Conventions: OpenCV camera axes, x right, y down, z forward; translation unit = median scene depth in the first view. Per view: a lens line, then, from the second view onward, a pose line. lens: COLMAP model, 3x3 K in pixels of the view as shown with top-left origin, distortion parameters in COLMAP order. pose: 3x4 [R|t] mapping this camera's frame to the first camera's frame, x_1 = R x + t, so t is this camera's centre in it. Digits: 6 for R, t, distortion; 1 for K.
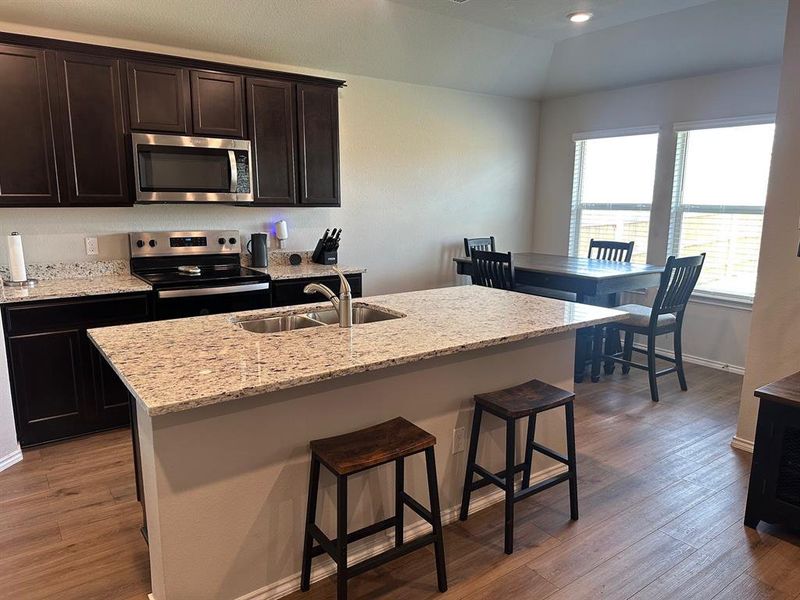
lens RADIAL K [[560.5, 0, 402.1], [0, 560.5, 301.7], [0, 0, 1]] dist [0.089924, -0.139582]
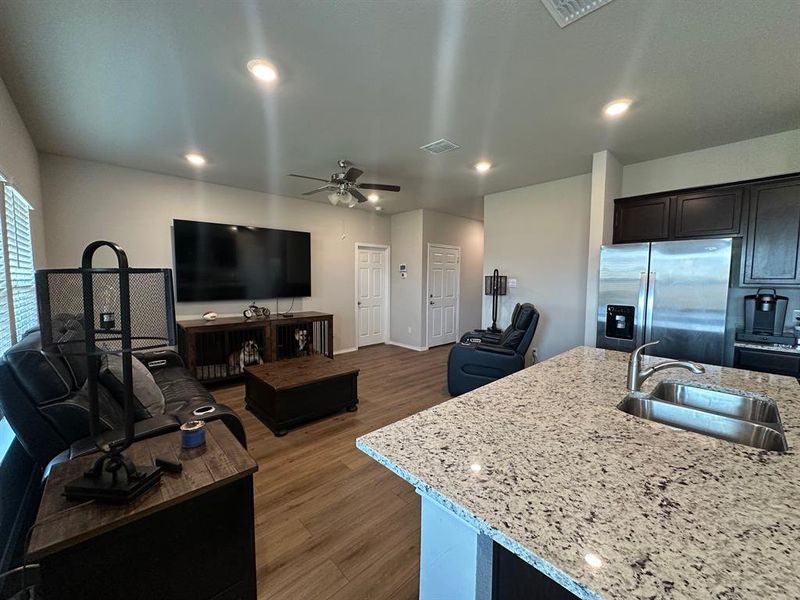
lens RADIAL K [[316.2, 0, 400.0], [0, 316.2, 300.0], [0, 0, 1]] dist [0.000466, -0.000105]
pose [[-0.992671, -0.001388, -0.120844, 0.261575], [-0.031426, 0.968500, 0.247023, -0.160480], [0.116694, 0.249010, -0.961445, 0.885246]]
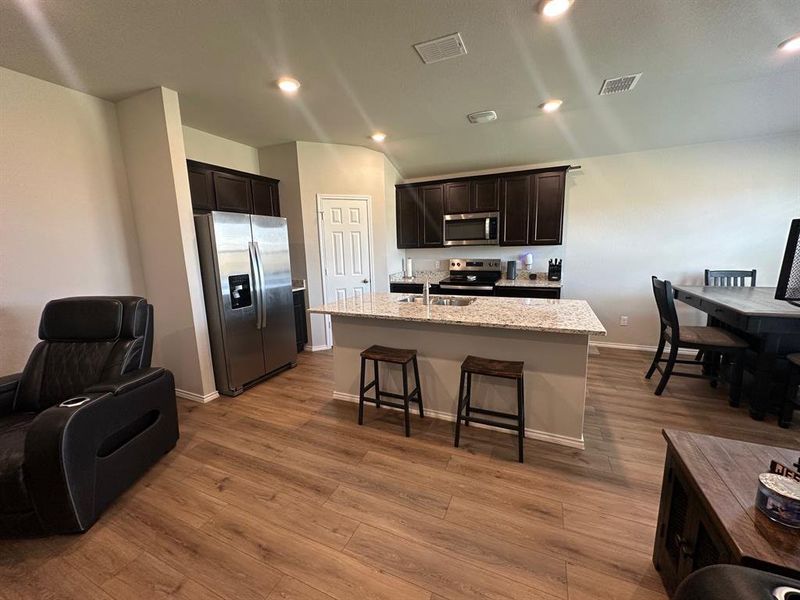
lens RADIAL K [[318.4, 0, 400.0], [0, 318.4, 300.0], [0, 0, 1]] dist [-0.001124, 0.000078]
pose [[0.494634, 0.127273, -0.859732, 0.498423], [-0.127944, 0.989105, 0.072814, -0.025846], [0.859632, 0.073981, 0.505529, 0.189093]]
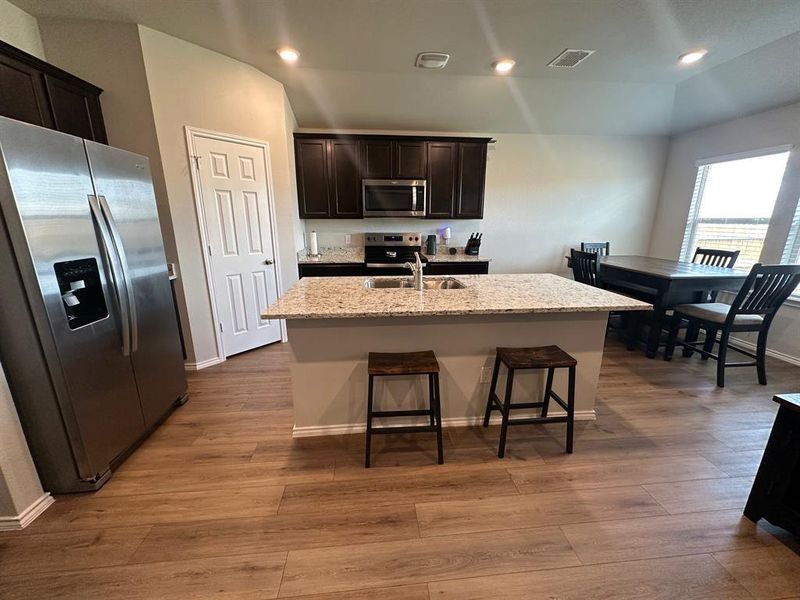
lens RADIAL K [[318.4, 0, 400.0], [0, 318.4, 300.0], [0, 0, 1]] dist [-0.001124, 0.000078]
pose [[0.859391, 0.123431, -0.496197, 0.182225], [-0.089904, 0.991784, 0.091001, -0.003027], [0.503352, -0.033595, 0.863428, 0.104867]]
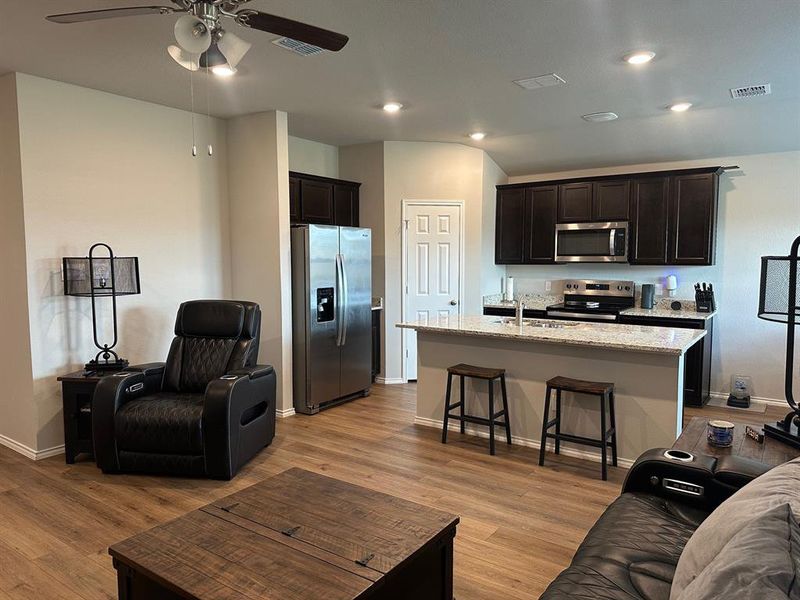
lens RADIAL K [[554.6, 0, 400.6], [0, 554.6, 302.8], [0, 0, 1]] dist [0.110506, -0.145295]
pose [[0.317823, 0.073214, -0.945319, 0.918952], [-0.167630, 0.985648, 0.019979, -0.001609], [0.933214, 0.152114, 0.325535, -0.010104]]
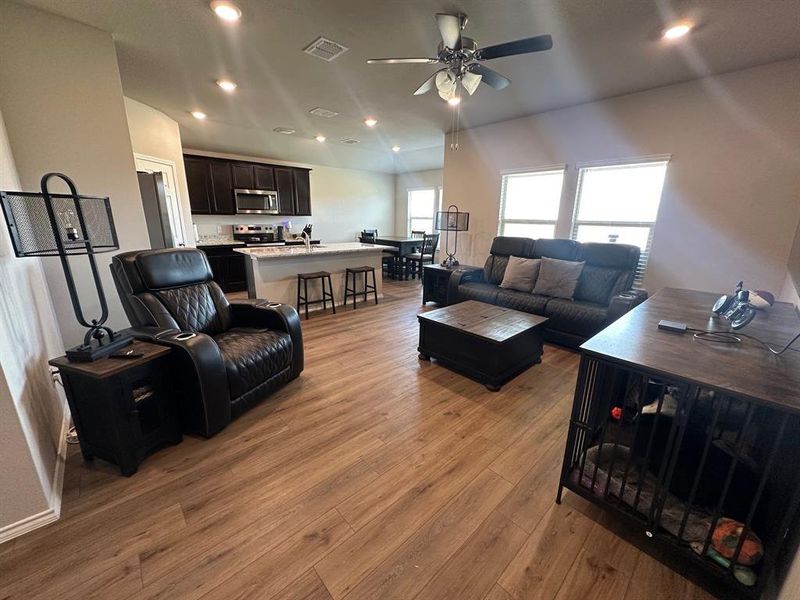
lens RADIAL K [[318.0, 0, 397.7], [0, 318.0, 300.0], [0, 0, 1]] dist [-0.001423, -0.000030]
pose [[0.994094, -0.018781, 0.106888, 0.140197], [0.010667, 0.997052, 0.075984, 0.129513], [-0.108000, -0.074395, 0.991363, -0.621518]]
